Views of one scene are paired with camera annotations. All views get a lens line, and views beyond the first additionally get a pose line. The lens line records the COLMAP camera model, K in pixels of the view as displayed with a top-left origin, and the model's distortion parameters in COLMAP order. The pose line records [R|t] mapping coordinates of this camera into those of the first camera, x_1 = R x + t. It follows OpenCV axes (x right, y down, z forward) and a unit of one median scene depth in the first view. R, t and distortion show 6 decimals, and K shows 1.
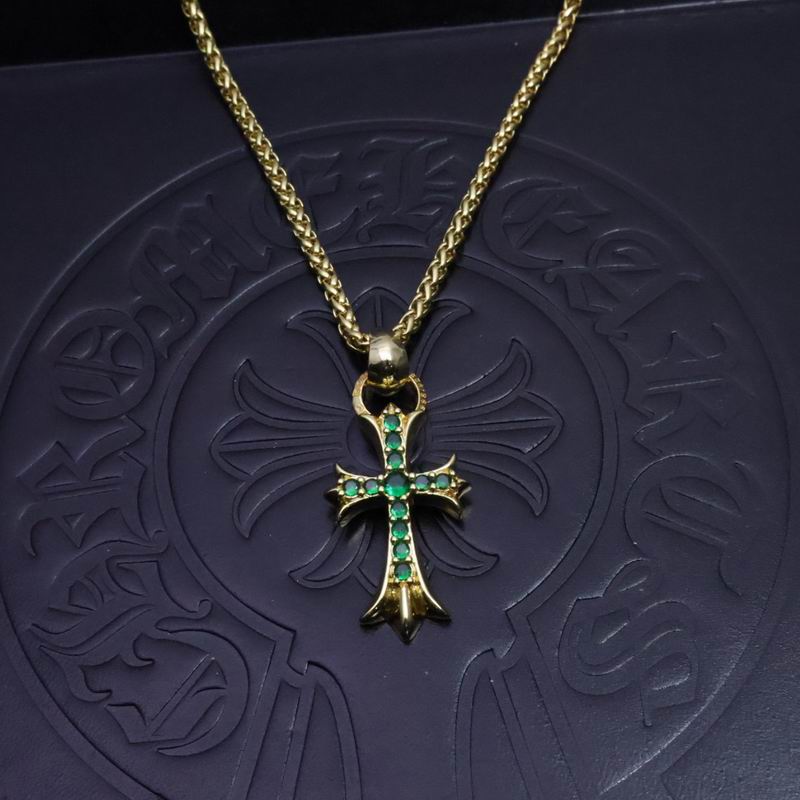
lens RADIAL K [[1160.9, 0, 399.9], [0, 1160.9, 453.0], [0, 0, 1]] dist [0.009852, 0.042534]
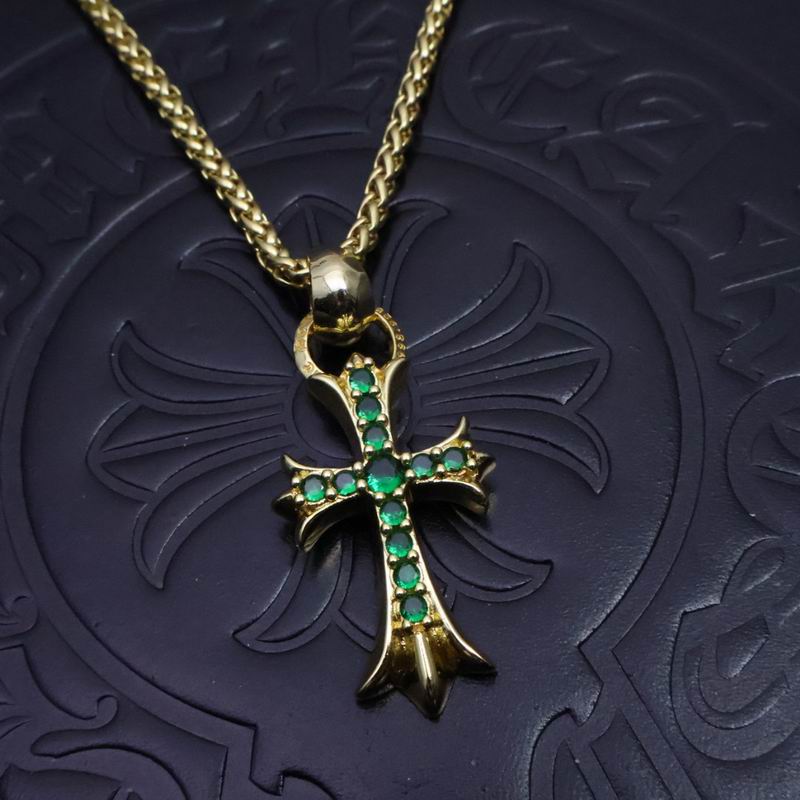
lens RADIAL K [[1160.9, 0, 399.9], [0, 1160.9, 453.0], [0, 0, 1]] dist [0.009852, 0.042534]
pose [[0.988727, -0.131060, 0.072409, -0.036578], [0.131481, 0.991318, -0.001068, 0.016443], [-0.071641, 0.010577, 0.997374, 0.339854]]
